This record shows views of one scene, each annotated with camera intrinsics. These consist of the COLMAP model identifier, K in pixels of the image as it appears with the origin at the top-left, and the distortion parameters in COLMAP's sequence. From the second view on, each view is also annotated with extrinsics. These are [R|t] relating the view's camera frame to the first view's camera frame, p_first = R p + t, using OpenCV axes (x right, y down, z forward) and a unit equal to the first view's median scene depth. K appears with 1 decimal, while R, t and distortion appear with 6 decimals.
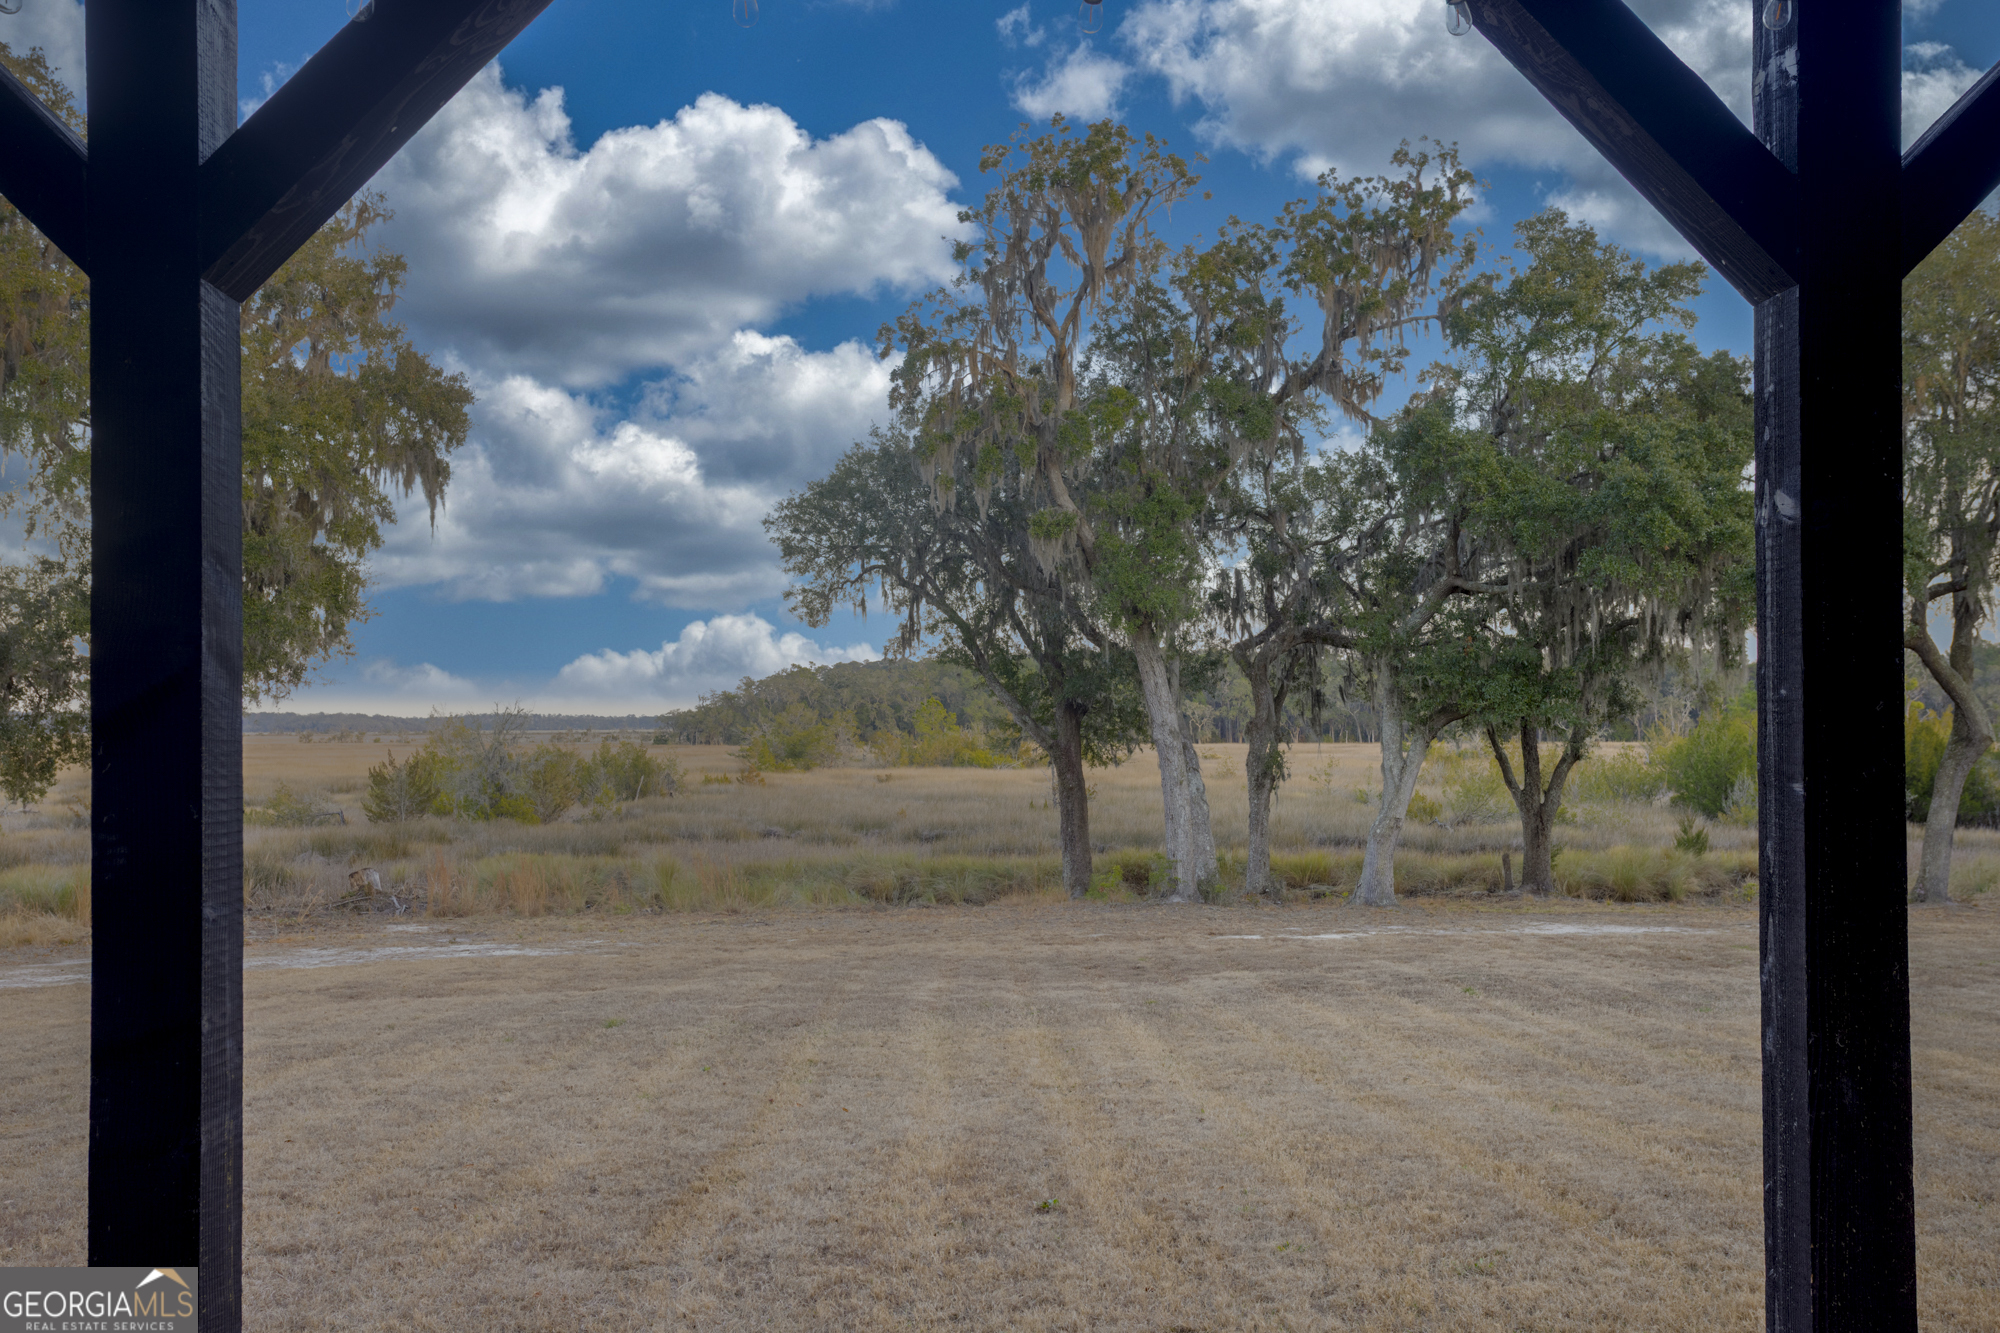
lens RADIAL K [[1820.6, 0, 985.4], [0, 1820.6, 722.9], [0, 0, 1]] dist [-0.022608, 0.000000]
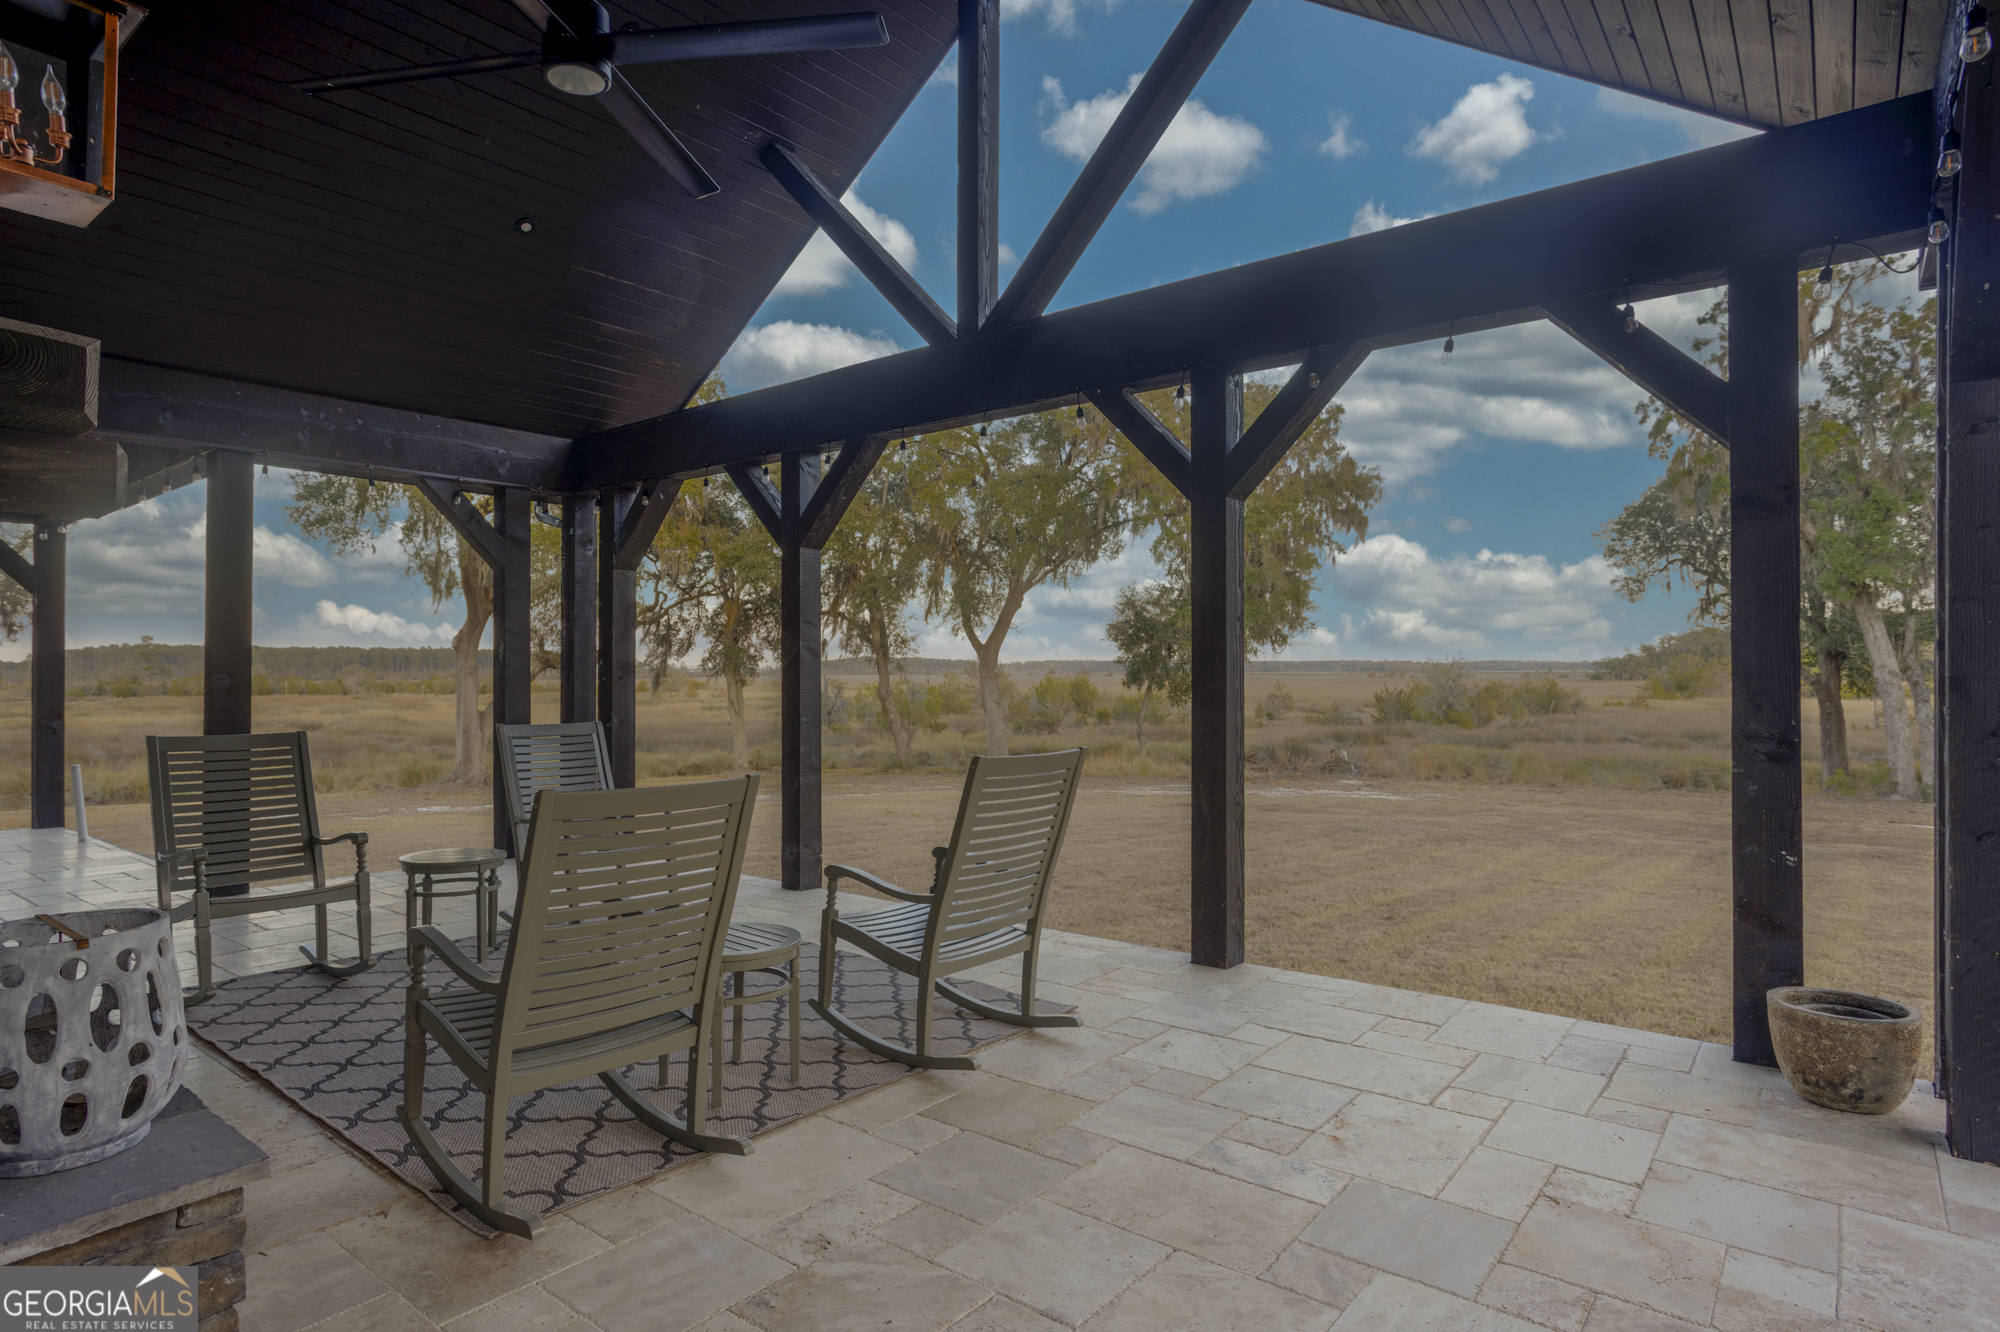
lens RADIAL K [[1073.7, 0, 994.5], [0, 1073.7, 669.9], [0, 0, 1]] dist [0.015935, 0.000389]
pose [[0.762703, 0.000535, -0.646749, 0.101820], [0.001439, 0.999996, 0.002525, 0.000415], [0.646748, -0.002856, 0.762699, -0.031032]]
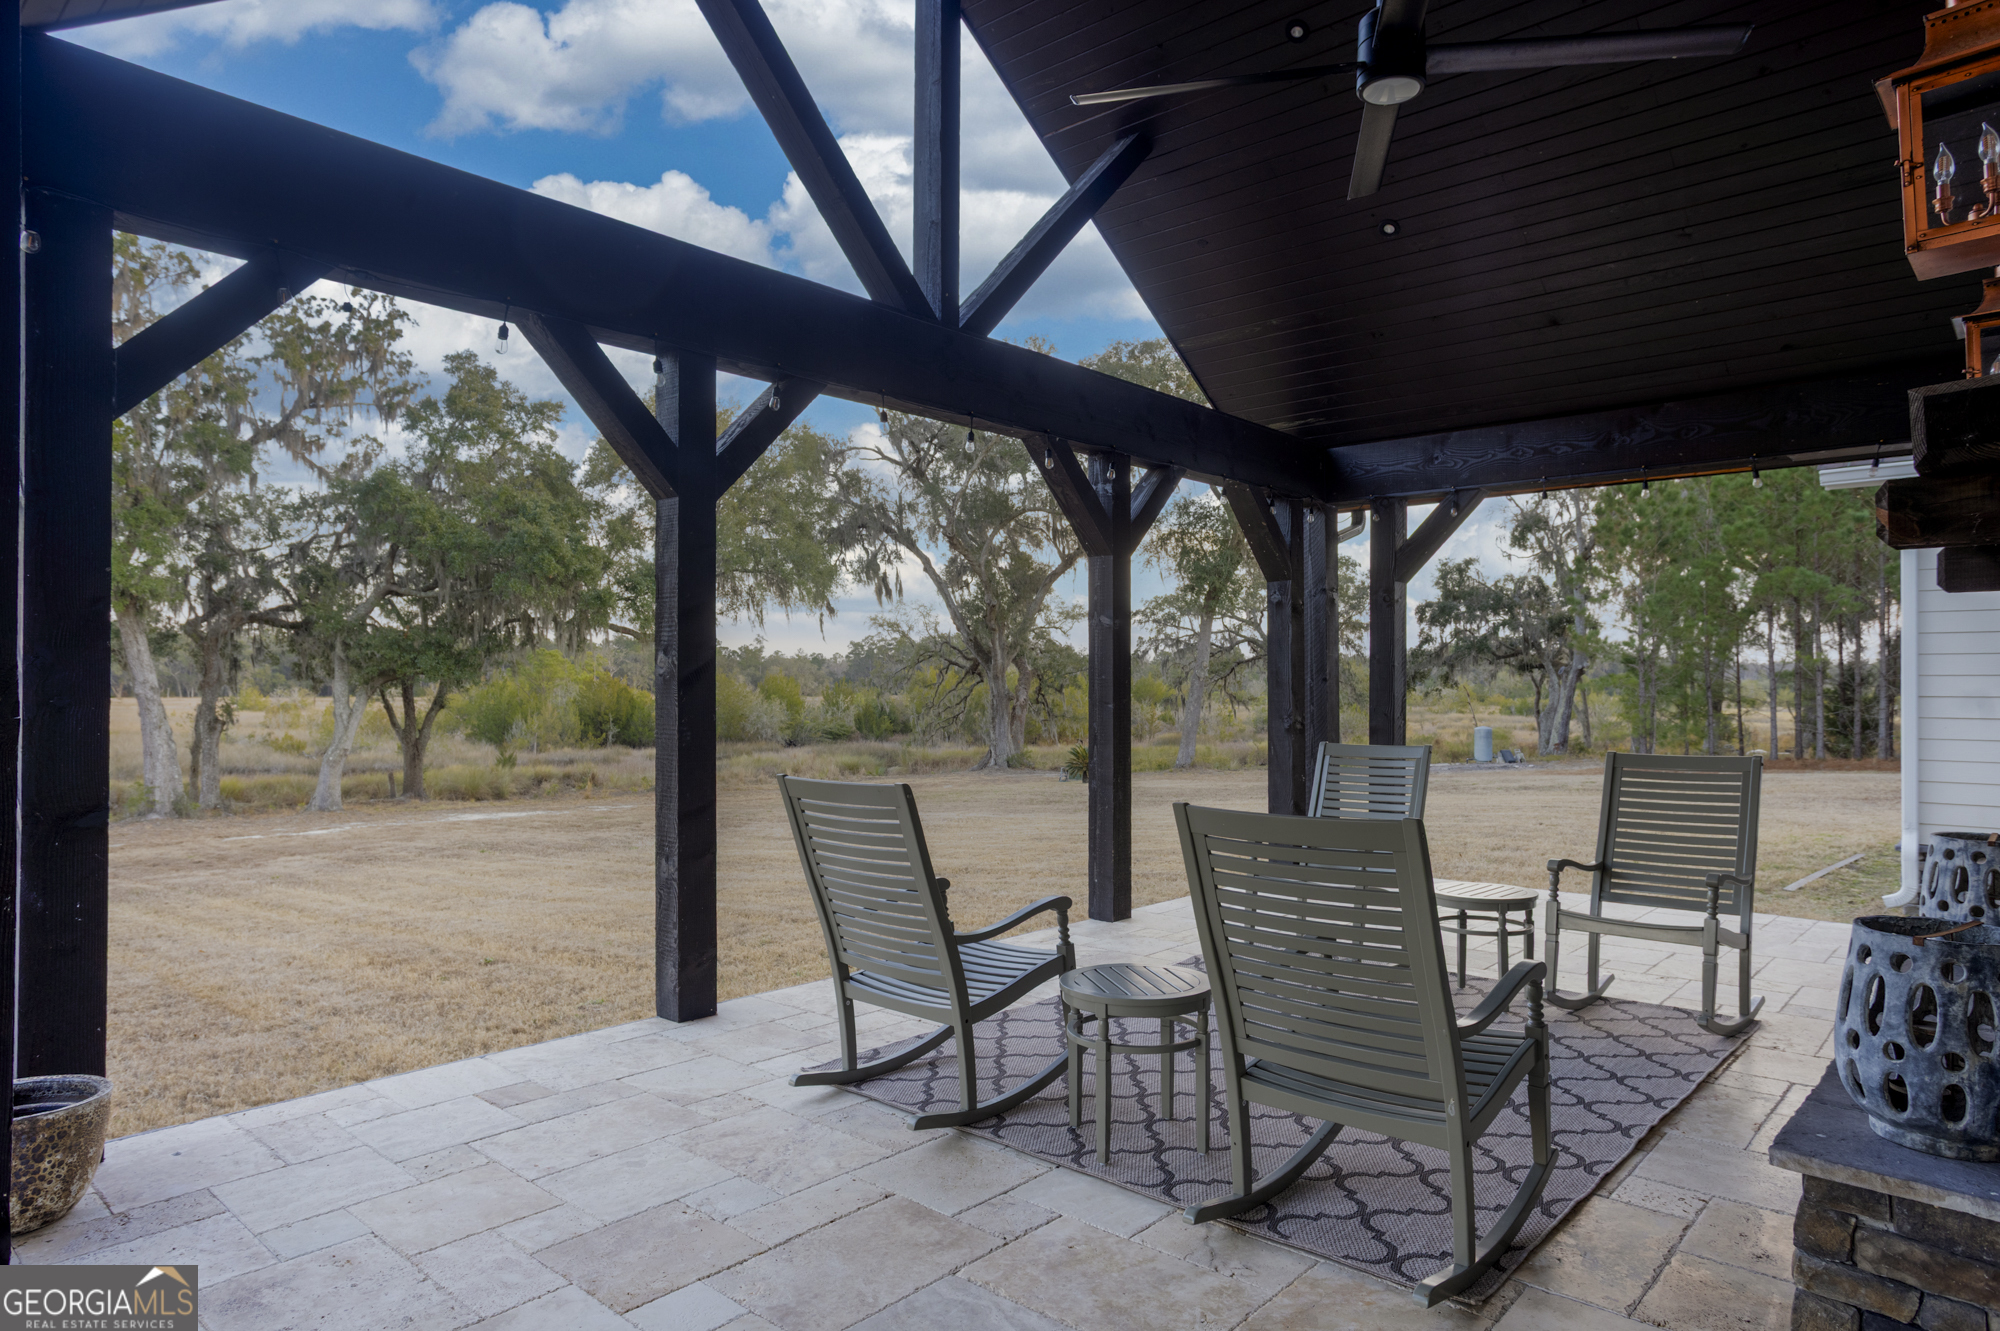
lens RADIAL K [[1216.2, 0, 1000.6], [0, 1216.2, 668.5], [0, 0, 1]] dist [-0.013006, 0.004033]
pose [[0.686246, 0.017236, 0.727166, -0.097025], [-0.007463, 0.999833, -0.016656, 0.000848], [-0.727331, 0.006003, 0.686260, -0.029445]]
